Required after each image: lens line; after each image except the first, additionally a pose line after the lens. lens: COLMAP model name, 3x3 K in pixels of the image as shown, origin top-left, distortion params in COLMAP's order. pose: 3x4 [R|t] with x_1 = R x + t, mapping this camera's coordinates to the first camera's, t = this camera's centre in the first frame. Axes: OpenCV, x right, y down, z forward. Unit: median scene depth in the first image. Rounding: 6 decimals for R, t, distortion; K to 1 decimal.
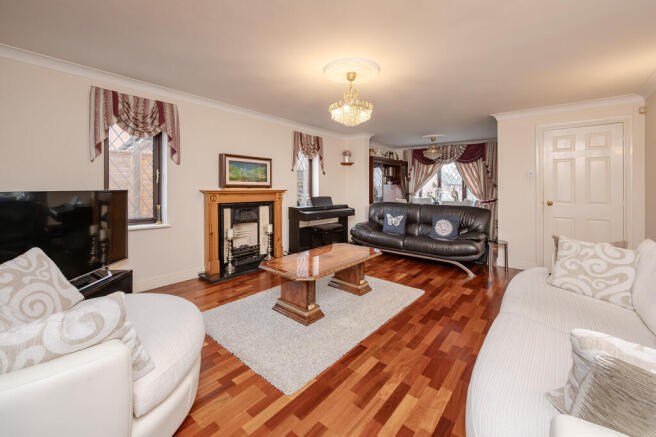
lens RADIAL K [[268.5, 0, 315.4], [0, 268.5, 196.0], [0, 0, 1]] dist [0.000041, -0.000079]
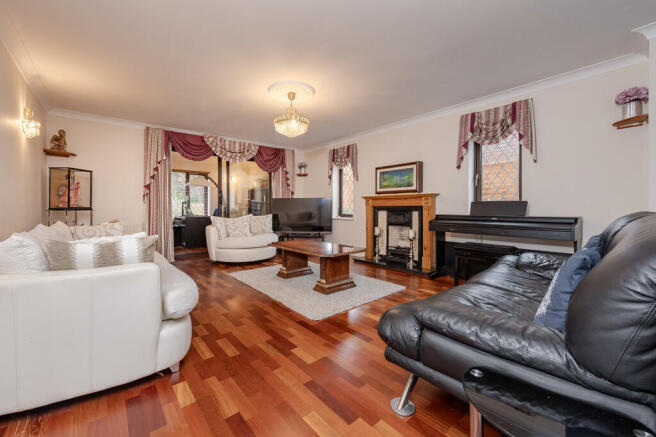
lens RADIAL K [[268.5, 0, 315.4], [0, 268.5, 196.0], [0, 0, 1]] dist [0.000041, -0.000079]
pose [[-0.172878, -0.021562, -0.984707, 0.885396], [0.001723, 0.999752, -0.022194, 0.004748], [0.984942, -0.005533, -0.172798, 0.851885]]
